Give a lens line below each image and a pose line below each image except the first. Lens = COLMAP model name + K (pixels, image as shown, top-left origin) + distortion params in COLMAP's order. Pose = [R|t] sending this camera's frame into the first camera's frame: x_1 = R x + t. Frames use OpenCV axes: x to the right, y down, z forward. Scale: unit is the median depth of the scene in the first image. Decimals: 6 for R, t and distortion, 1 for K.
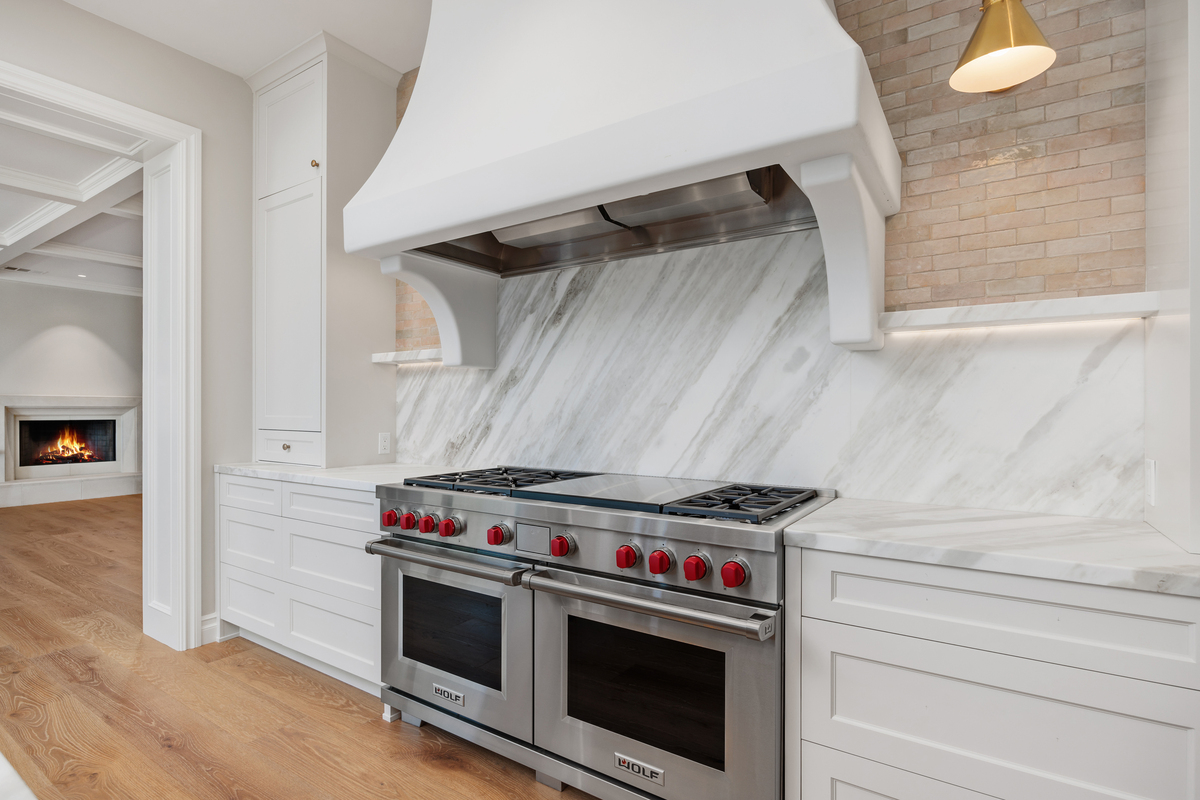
lens RADIAL K [[594.0, 0, 591.7], [0, 594.0, 410.2], [0, 0, 1]] dist [-0.003088, -0.000041]
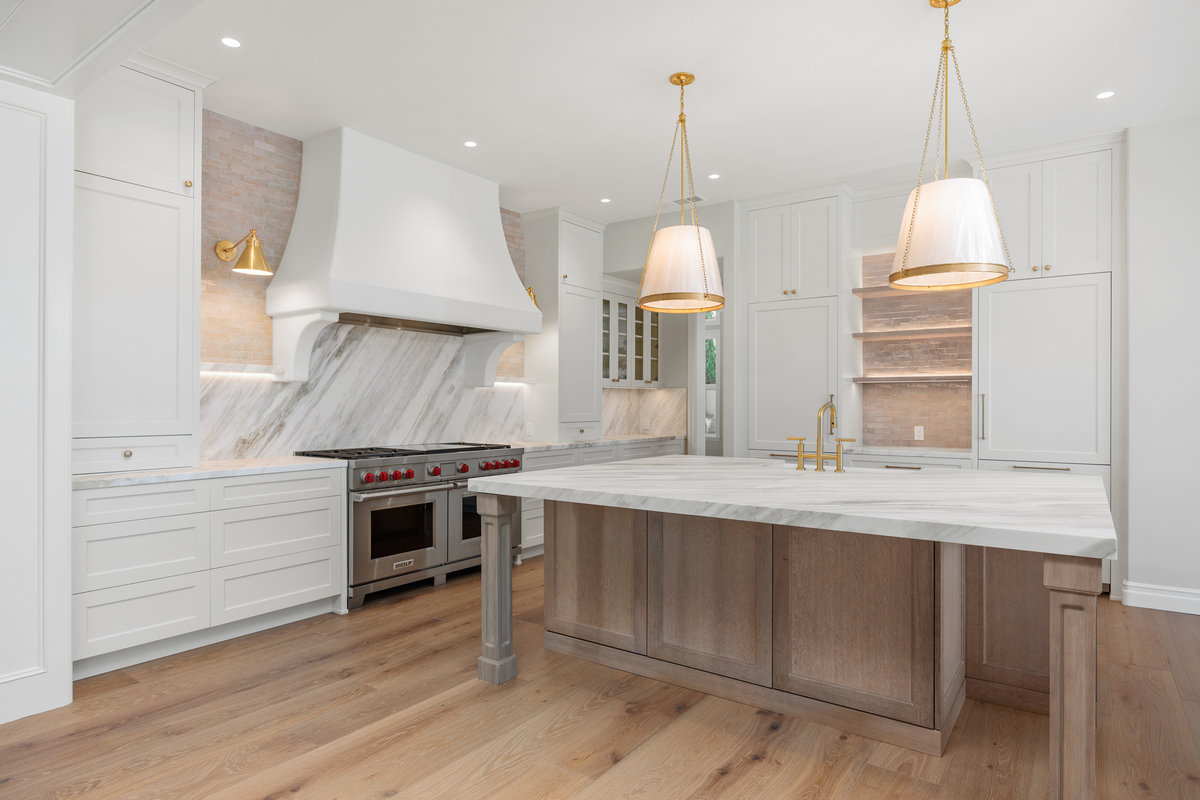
lens RADIAL K [[686.1, 0, 601.8], [0, 686.1, 397.0], [0, 0, 1]] dist [0.001672, 0.001220]
pose [[0.025513, 0.005768, 0.999658, -1.857564], [-0.006163, 0.999965, -0.005613, -0.033381], [-0.999655, -0.006017, 0.025548, 0.247219]]
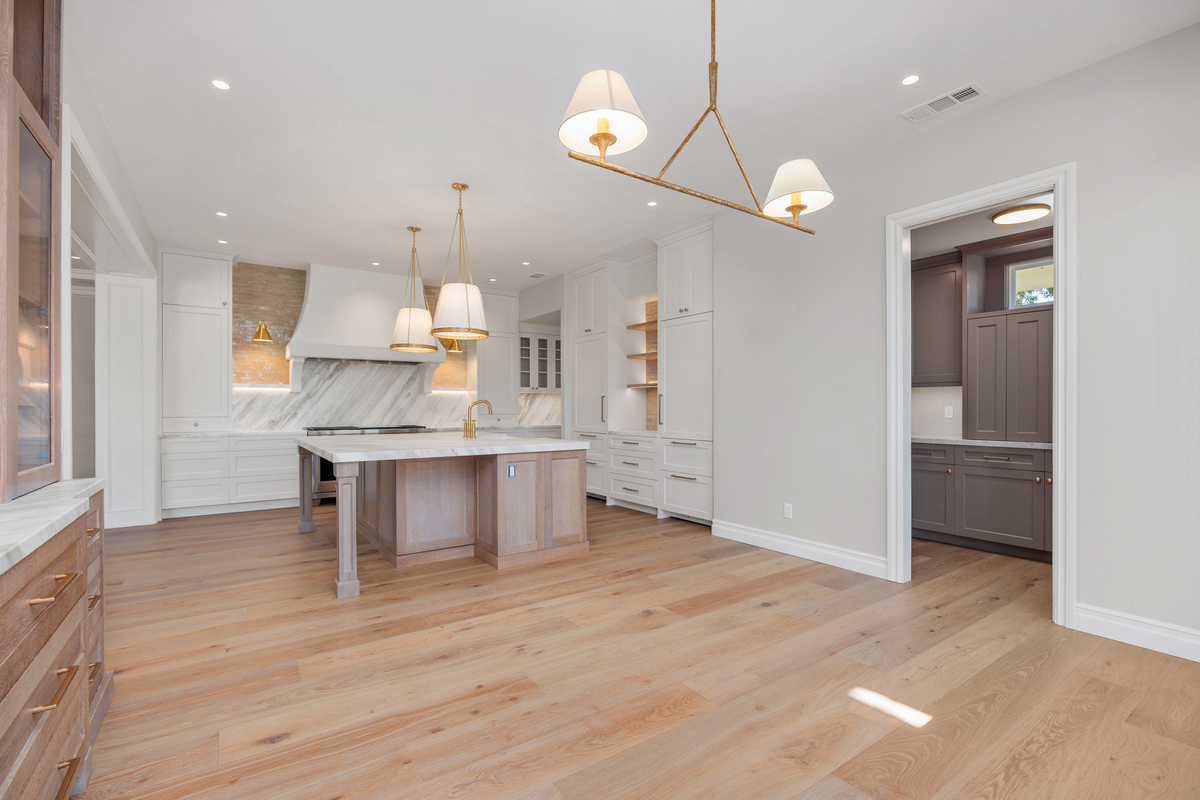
lens RADIAL K [[542.1, 0, 597.5], [0, 542.1, 404.3], [0, 0, 1]] dist [0.000169, 0.000049]
pose [[0.364715, -0.001753, 0.931117, -2.137406], [-0.000815, 0.999997, 0.002202, -0.023407], [-0.931119, -0.001562, 0.364713, -1.290172]]
